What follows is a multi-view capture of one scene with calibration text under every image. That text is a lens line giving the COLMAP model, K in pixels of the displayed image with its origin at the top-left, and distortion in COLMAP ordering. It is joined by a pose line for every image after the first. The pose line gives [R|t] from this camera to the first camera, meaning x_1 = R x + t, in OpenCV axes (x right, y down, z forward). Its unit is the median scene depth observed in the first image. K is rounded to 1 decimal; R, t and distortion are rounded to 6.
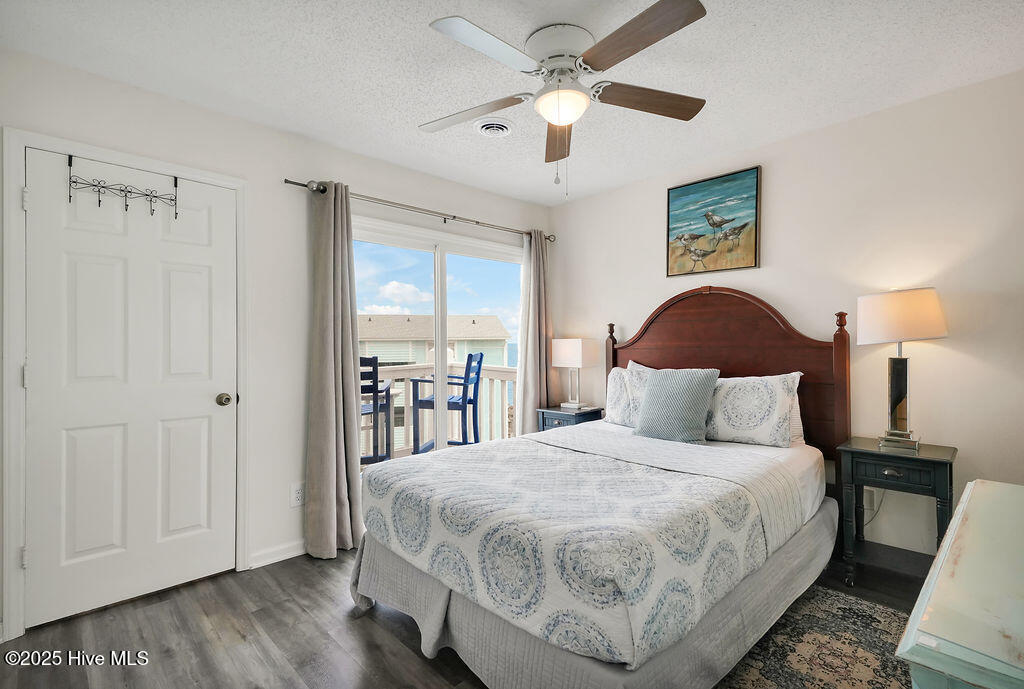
lens RADIAL K [[476.1, 0, 513.3], [0, 476.1, 343.8], [0, 0, 1]] dist [0.012199, -0.000563]
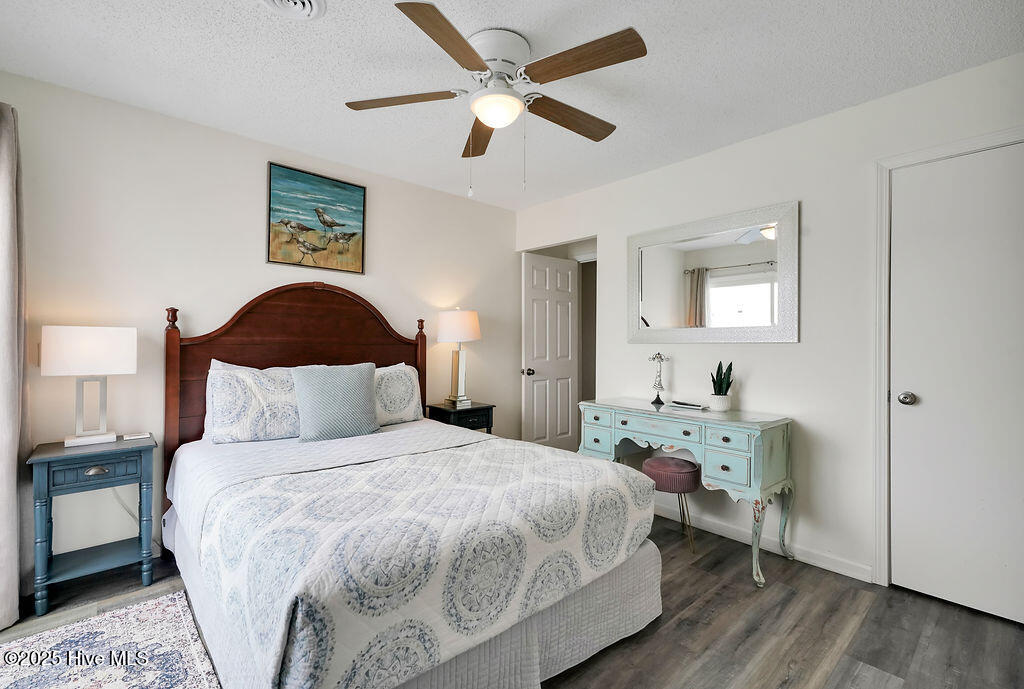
lens RADIAL K [[469.9, 0, 504.2], [0, 469.9, 340.3], [0, 0, 1]] dist [0.005100, 0.000136]
pose [[0.024749, 0.020058, 0.999492, -0.573235], [-0.009761, 0.999756, -0.019822, 0.017174], [-0.999646, -0.009265, 0.024938, 0.595553]]
